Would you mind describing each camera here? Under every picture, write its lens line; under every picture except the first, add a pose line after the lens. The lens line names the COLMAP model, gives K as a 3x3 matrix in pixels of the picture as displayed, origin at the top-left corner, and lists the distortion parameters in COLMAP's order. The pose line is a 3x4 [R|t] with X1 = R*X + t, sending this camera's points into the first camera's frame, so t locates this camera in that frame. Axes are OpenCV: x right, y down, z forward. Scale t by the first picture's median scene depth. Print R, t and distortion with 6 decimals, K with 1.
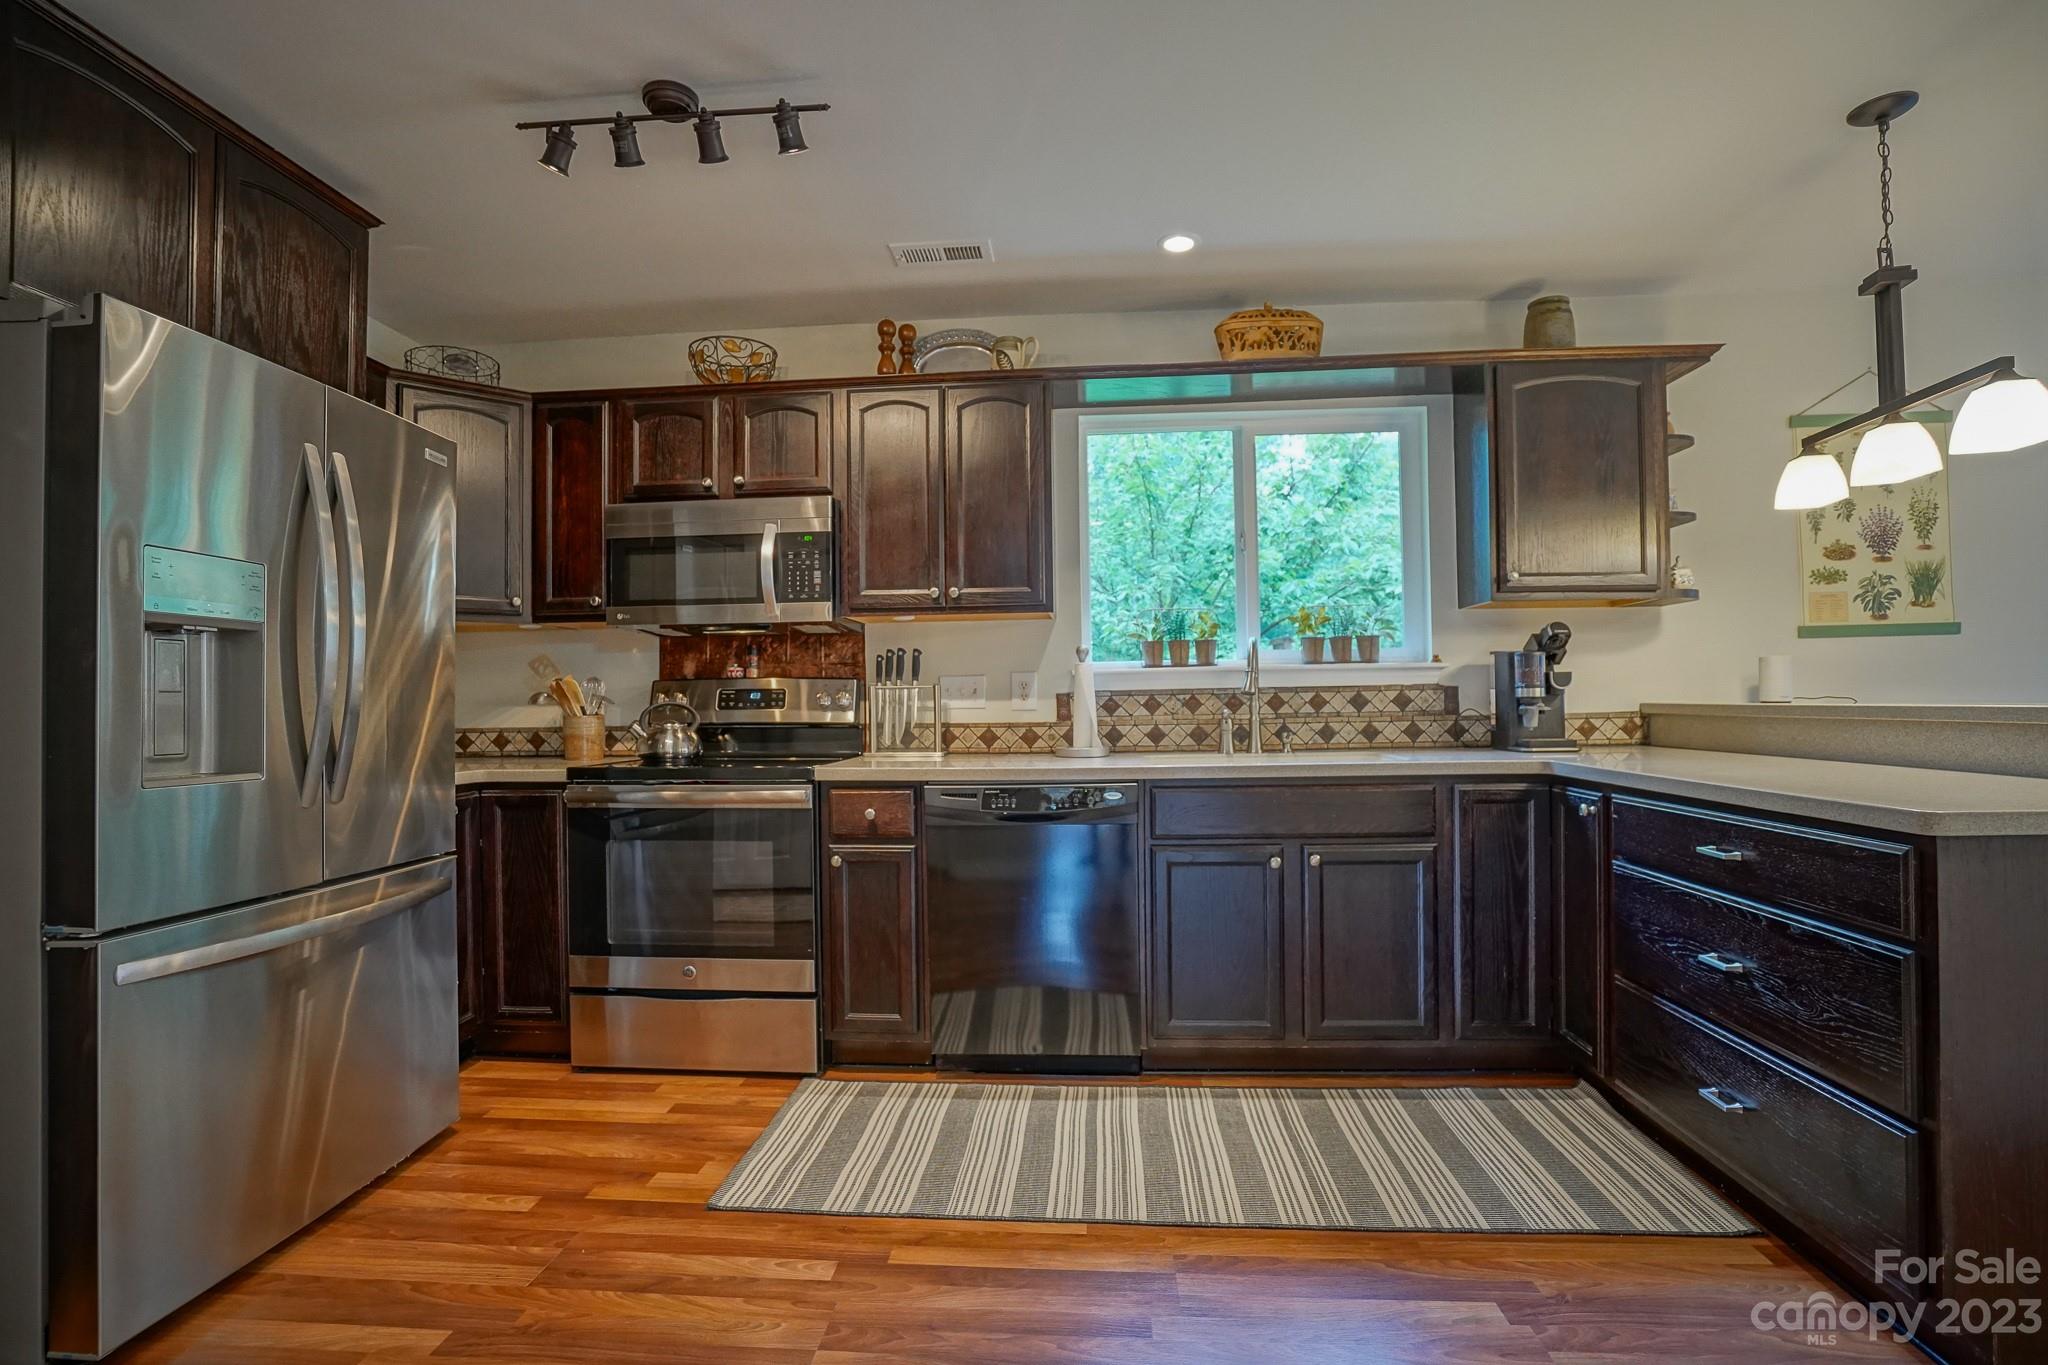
lens RADIAL K [[952.2, 0, 1015.4], [0, 952.2, 691.1], [0, 0, 1]] dist [-0.063338, 0.026774]
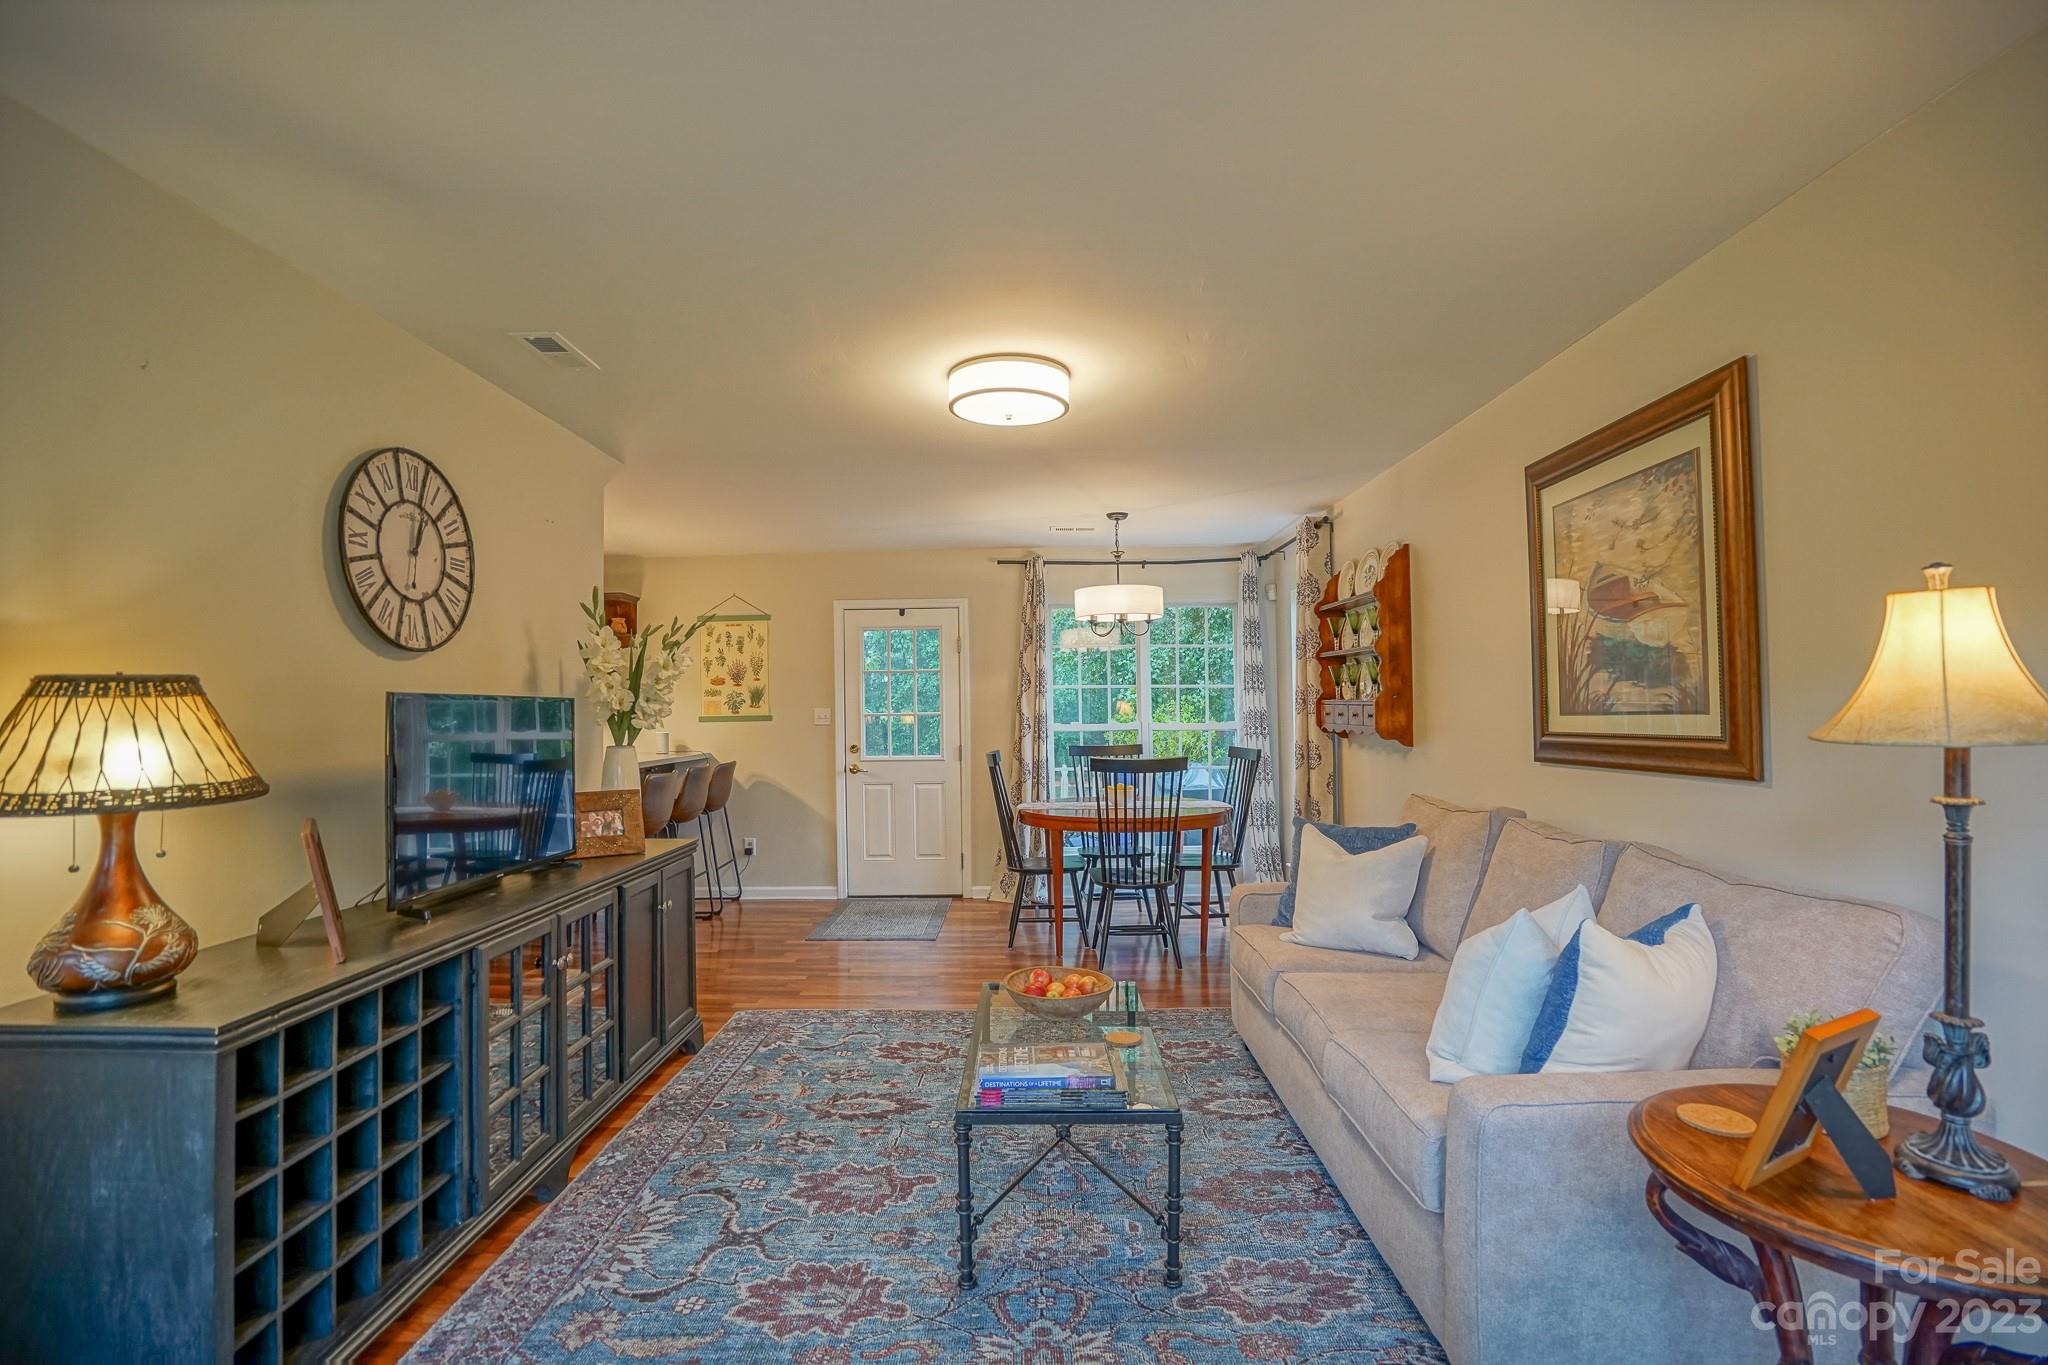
lens RADIAL K [[952.2, 0, 1015.4], [0, 952.2, 691.1], [0, 0, 1]] dist [-0.063338, 0.026774]
pose [[0.997227, 0.005343, 0.074234, 1.440723], [-0.004736, 0.999954, -0.008348, -0.116433], [-0.074275, 0.007973, 0.997206, -1.228749]]
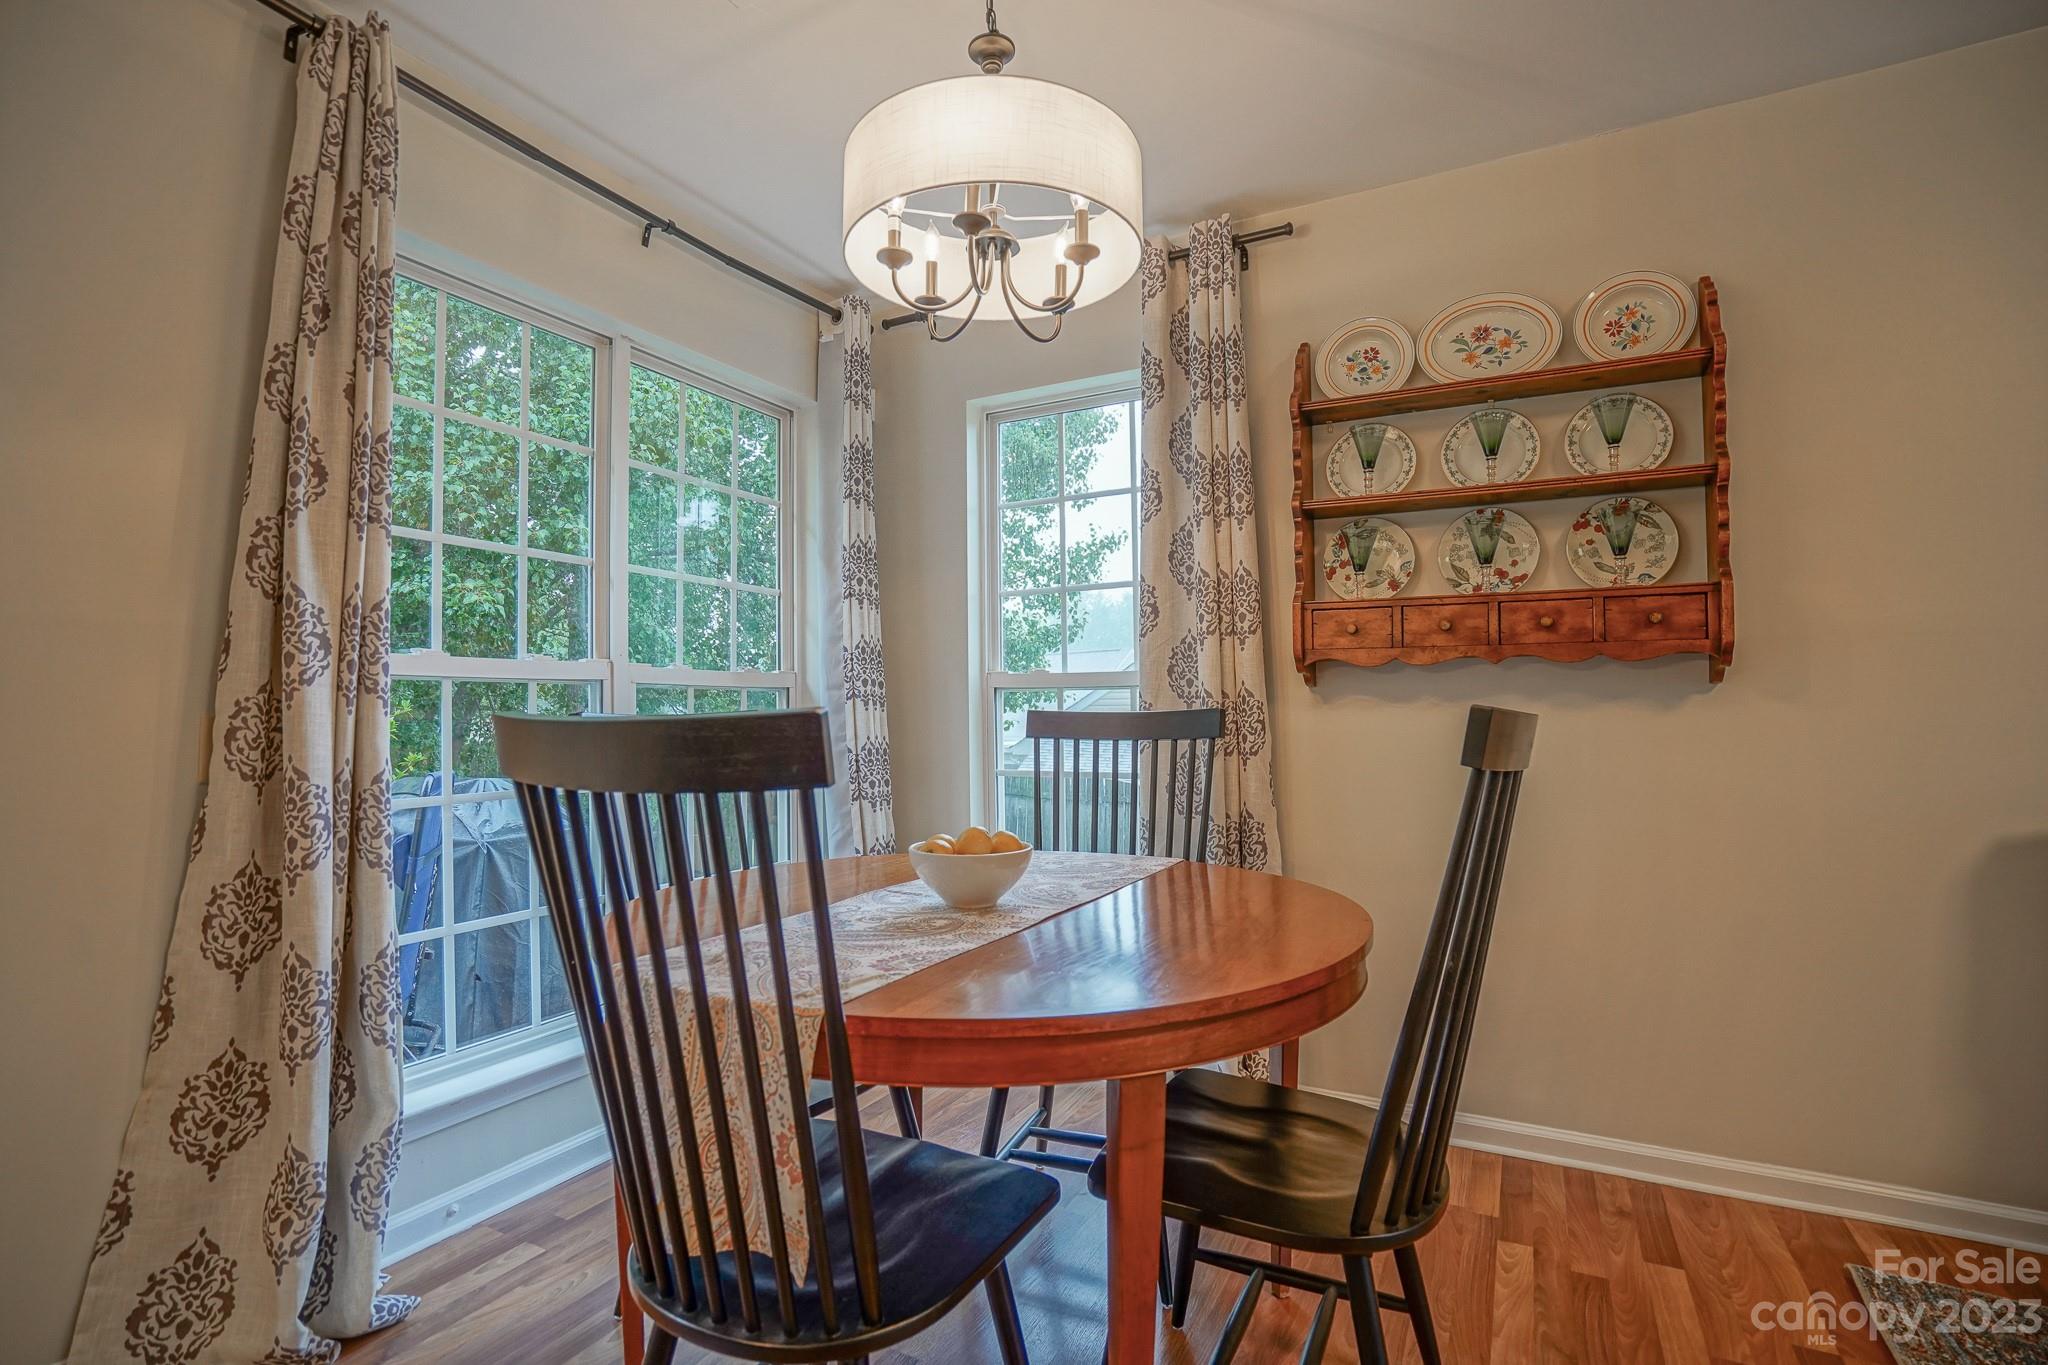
lens RADIAL K [[949.0, 0, 1025.6], [0, 949.0, 690.2], [0, 0, 1]] dist [-0.058031, 0.022551]
pose [[0.385325, 0.028720, 0.922334, 1.301444], [-0.008072, 0.999582, -0.027753, -0.018752], [-0.922746, 0.003249, 0.385396, 0.343945]]
